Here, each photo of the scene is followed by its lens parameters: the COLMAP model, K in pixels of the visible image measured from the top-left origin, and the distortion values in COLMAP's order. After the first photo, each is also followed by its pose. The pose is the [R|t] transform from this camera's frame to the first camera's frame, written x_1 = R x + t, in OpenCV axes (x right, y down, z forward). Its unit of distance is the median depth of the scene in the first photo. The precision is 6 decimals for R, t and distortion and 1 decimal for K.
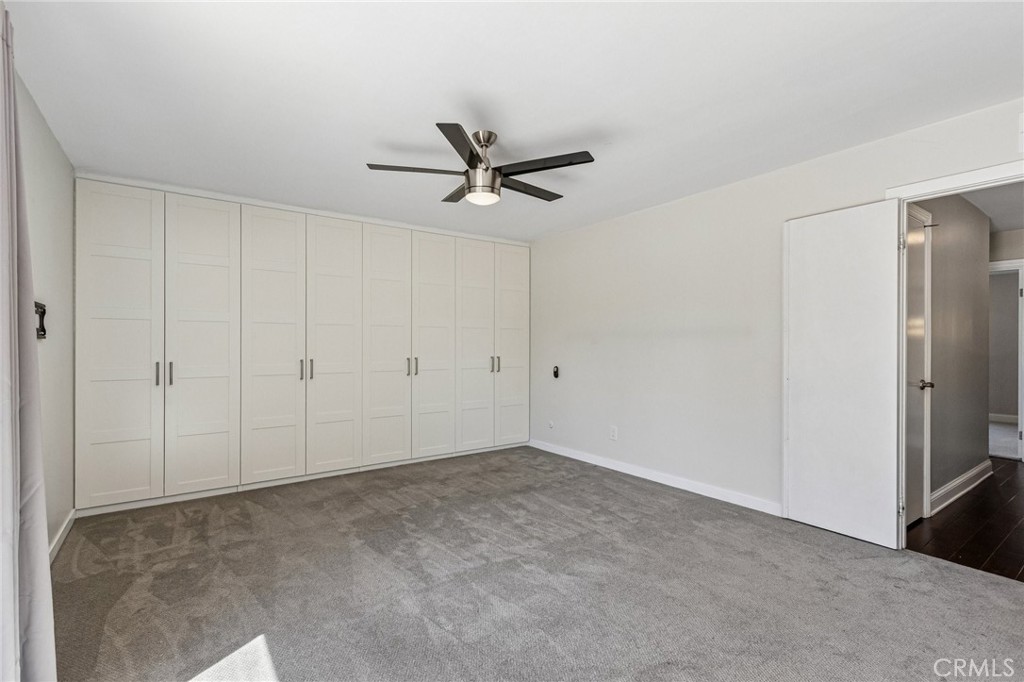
lens RADIAL K [[471.7, 0, 501.2], [0, 471.7, 346.0], [0, 0, 1]] dist [0.017468, -0.000984]
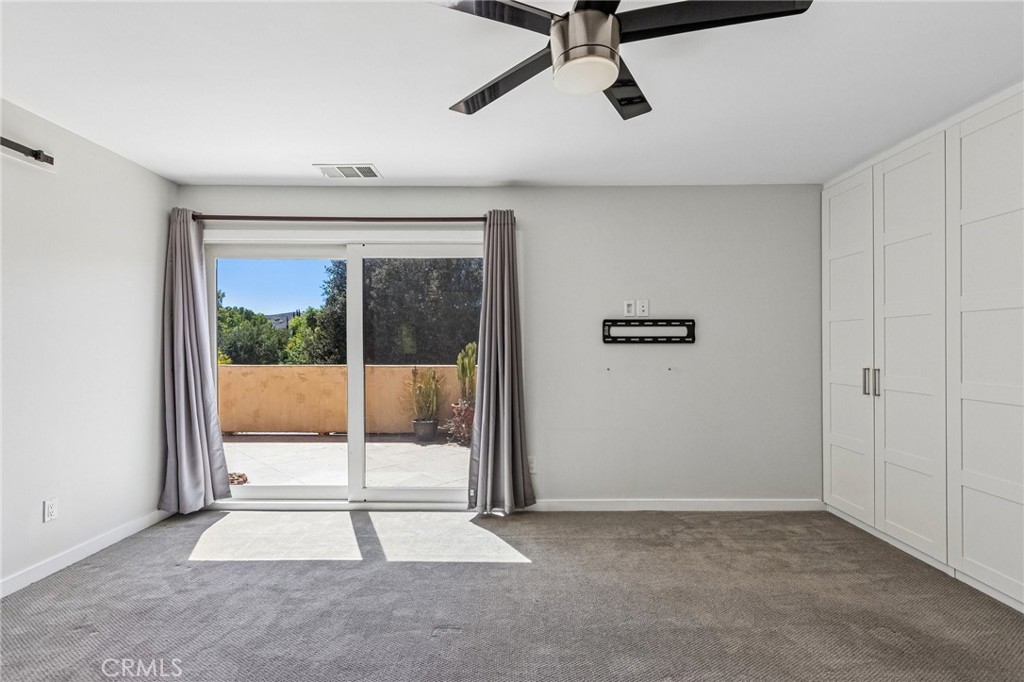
lens RADIAL K [[471.7, 0, 509.3], [0, 471.7, 344.3], [0, 0, 1]] dist [0.017468, -0.000984]
pose [[-0.579922, -0.004485, -0.814660, 0.352005], [-0.002961, 0.999990, -0.003397, -0.002890], [0.814667, 0.000442, -0.579929, 0.963914]]
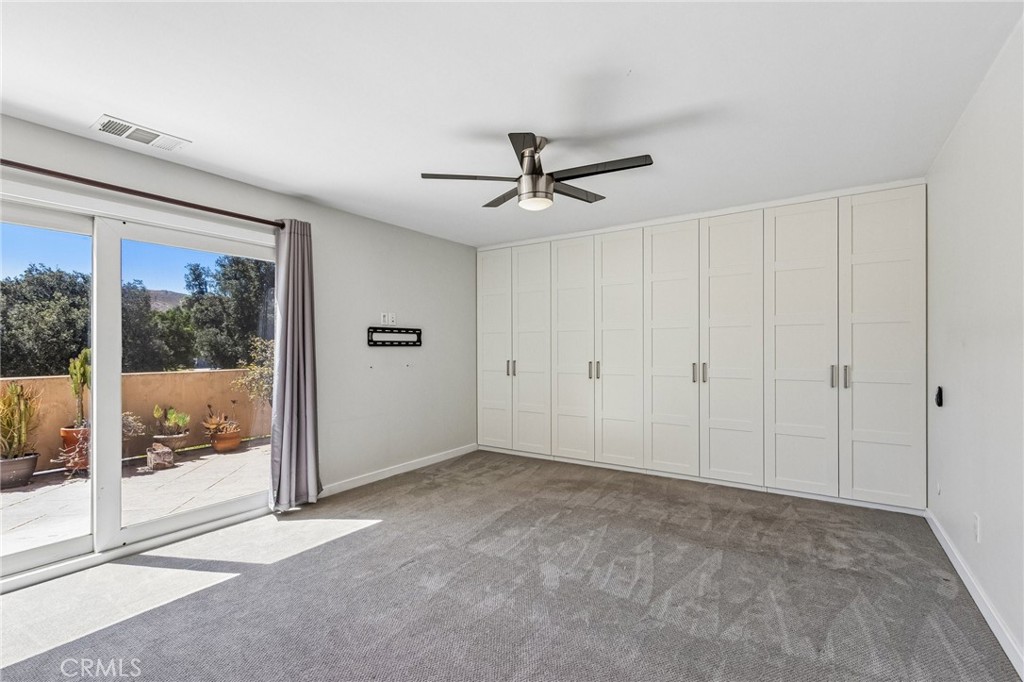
lens RADIAL K [[471.7, 0, 504.5], [0, 471.7, 343.4], [0, 0, 1]] dist [0.017468, -0.000984]
pose [[0.344312, -0.010332, -0.938799, 0.687241], [0.000714, 0.999942, -0.010743, -0.002892], [0.938855, 0.003029, 0.344299, 0.461949]]
